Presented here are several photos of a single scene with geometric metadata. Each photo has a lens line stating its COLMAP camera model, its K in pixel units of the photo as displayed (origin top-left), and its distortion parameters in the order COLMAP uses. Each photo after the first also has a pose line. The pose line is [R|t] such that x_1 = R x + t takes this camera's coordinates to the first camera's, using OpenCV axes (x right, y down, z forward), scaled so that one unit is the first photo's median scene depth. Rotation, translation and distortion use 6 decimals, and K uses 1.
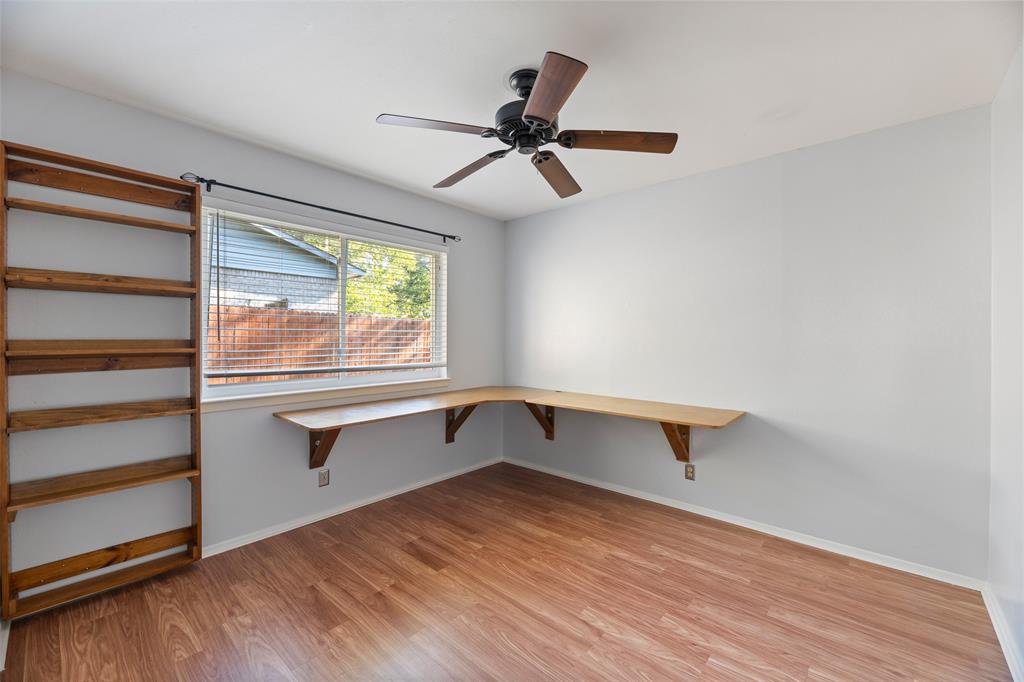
lens RADIAL K [[417.3, 0, 524.4], [0, 417.3, 333.2], [0, 0, 1]] dist [-0.009443, -0.000394]
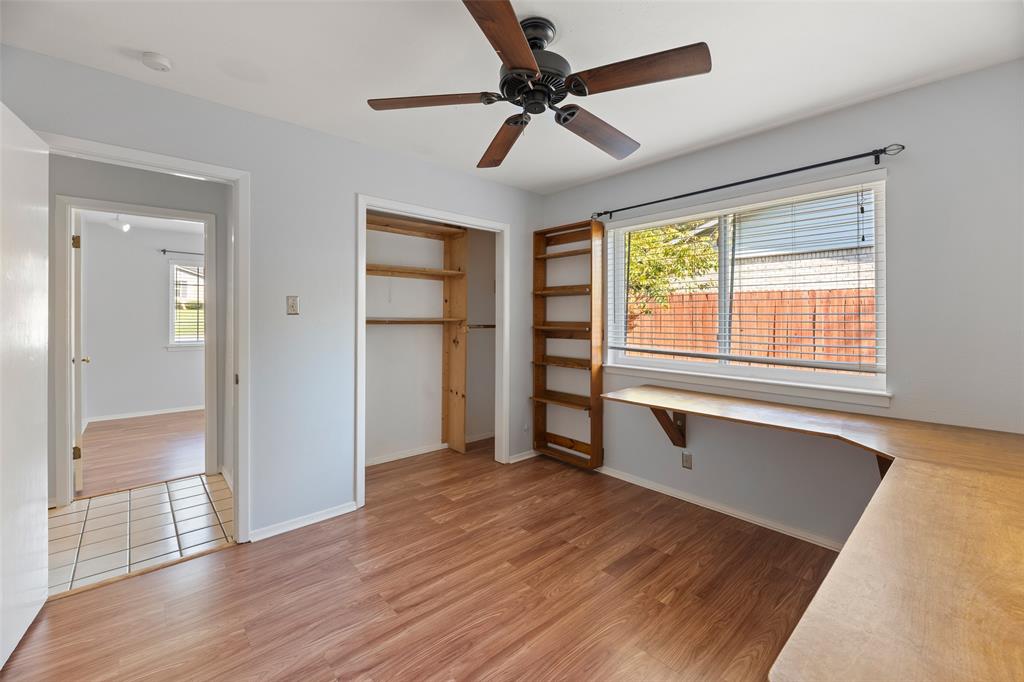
lens RADIAL K [[417.5, 0, 511.6], [0, 417.5, 310.2], [0, 0, 1]] dist [-0.000066, -0.000049]
pose [[-0.134731, -0.021030, -0.990659, 0.763493], [0.003258, 0.999760, -0.021666, 0.004283], [0.990877, -0.006146, -0.134631, 0.924698]]
